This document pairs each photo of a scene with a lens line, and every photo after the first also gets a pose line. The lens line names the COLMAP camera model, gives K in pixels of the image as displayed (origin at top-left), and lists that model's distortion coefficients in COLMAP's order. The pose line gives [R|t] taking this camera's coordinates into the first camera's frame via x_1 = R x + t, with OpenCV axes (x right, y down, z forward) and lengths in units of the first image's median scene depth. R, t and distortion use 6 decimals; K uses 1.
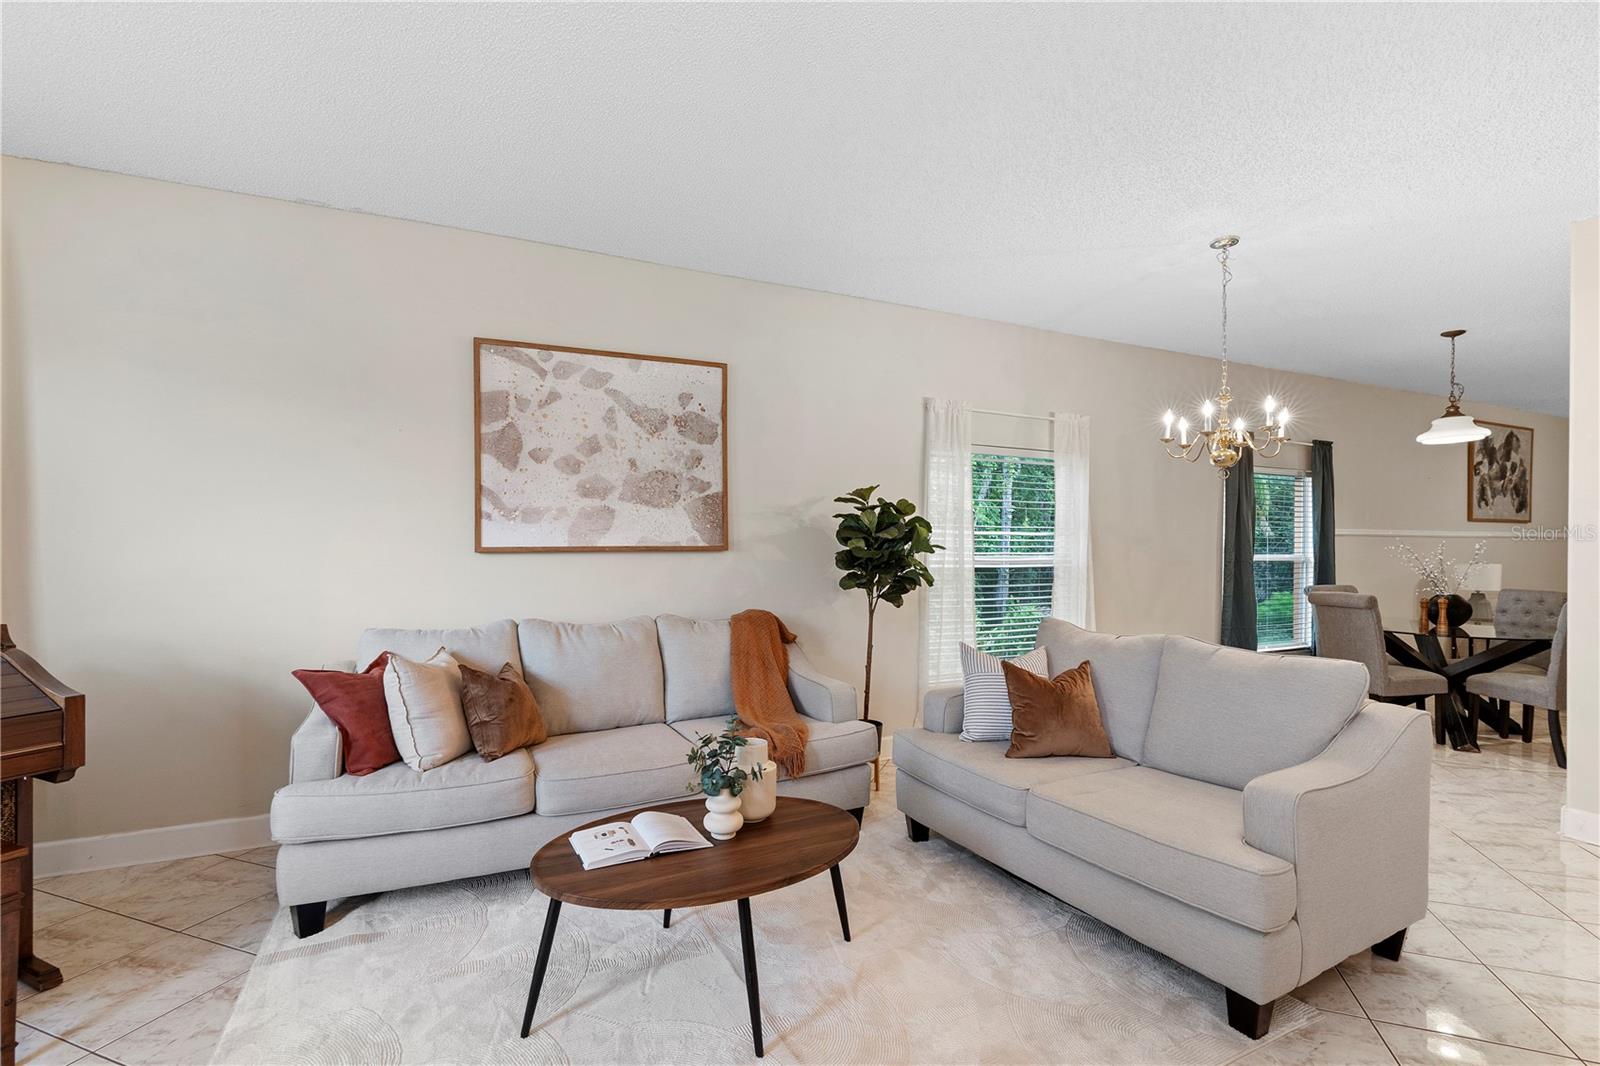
lens RADIAL K [[728.2, 0, 798.2], [0, 728.2, 546.5], [0, 0, 1]] dist [-0.001304, 0.000274]
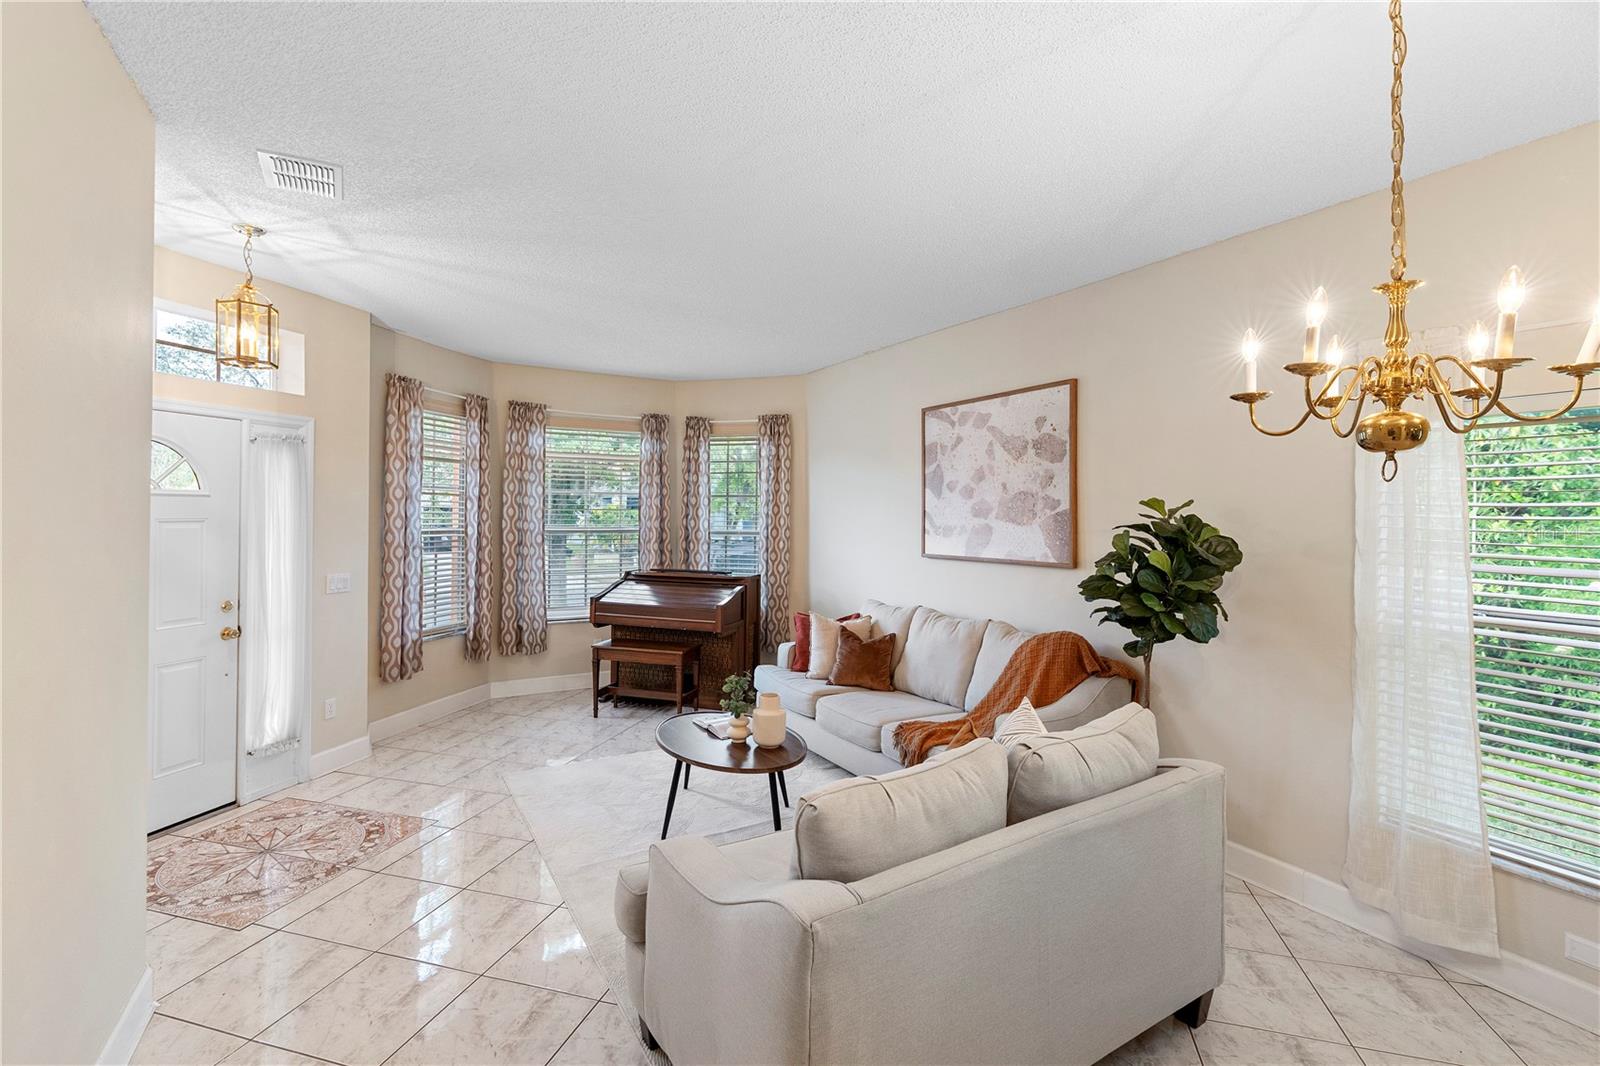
lens RADIAL K [[734.5, 0, 793.0], [0, 734.5, 507.8], [0, 0, 1]] dist [-0.002271, 0.000775]
pose [[0.066374, -0.009231, -0.997752, 0.878373], [-0.010429, 0.999896, -0.009944, -0.063595], [0.997740, 0.011066, 0.066271, 0.569106]]
